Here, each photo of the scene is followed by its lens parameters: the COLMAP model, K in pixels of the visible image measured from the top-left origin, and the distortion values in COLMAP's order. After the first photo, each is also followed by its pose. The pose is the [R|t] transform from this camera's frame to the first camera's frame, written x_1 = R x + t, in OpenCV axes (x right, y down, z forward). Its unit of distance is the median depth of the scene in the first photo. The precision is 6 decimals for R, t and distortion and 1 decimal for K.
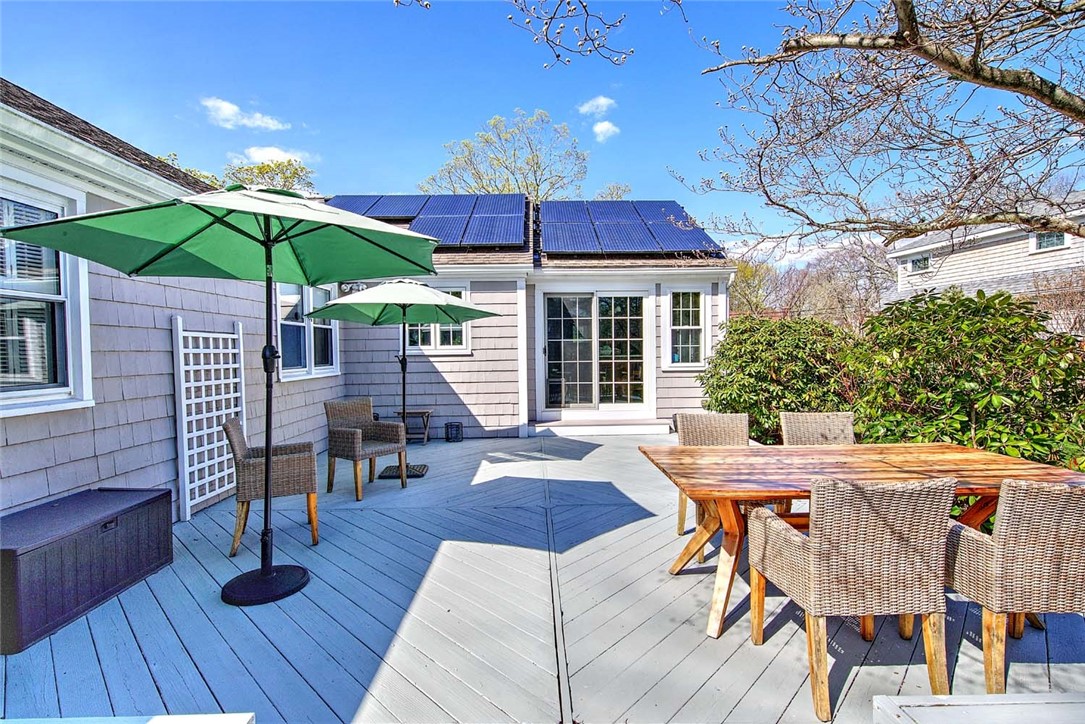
lens RADIAL K [[525.6, 0, 542.5], [0, 525.6, 362.0], [0, 0, 1]] dist [0.036042, 0.000041]
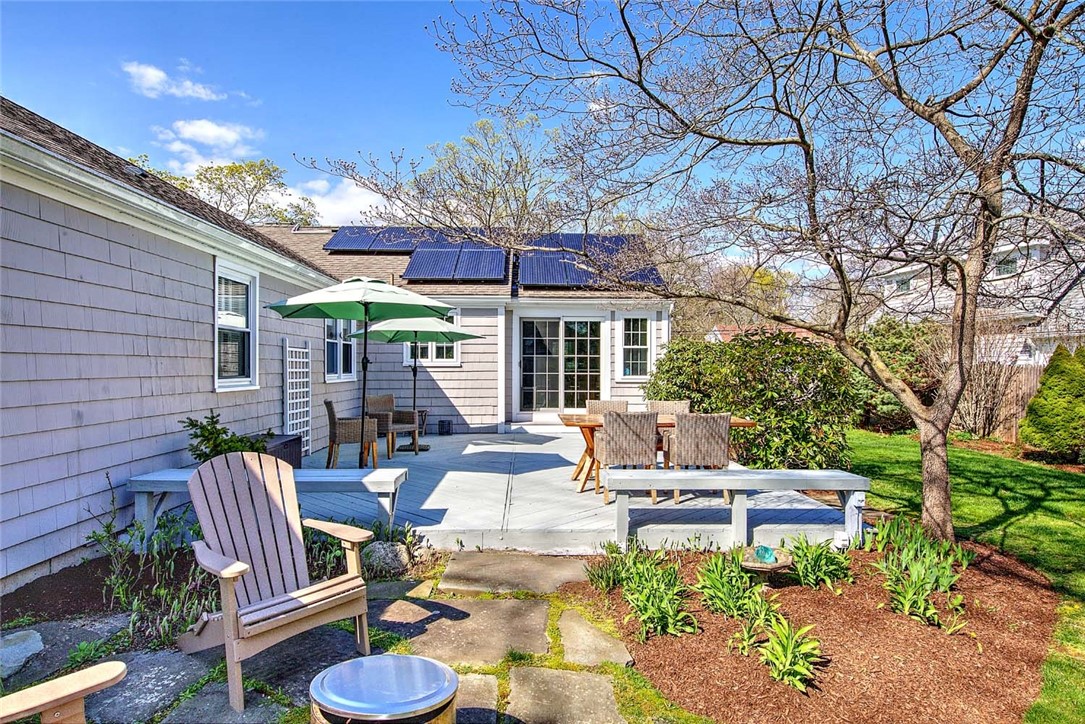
lens RADIAL K [[621.8, 0, 542.5], [0, 621.8, 362.0], [0, 0, 1]] dist [0.333755, 0.000099]
pose [[0.999624, 0.014062, 0.023522, 0.022775], [-0.013350, 0.999456, -0.030173, 0.016416], [-0.023934, 0.029848, 0.999268, -0.454603]]
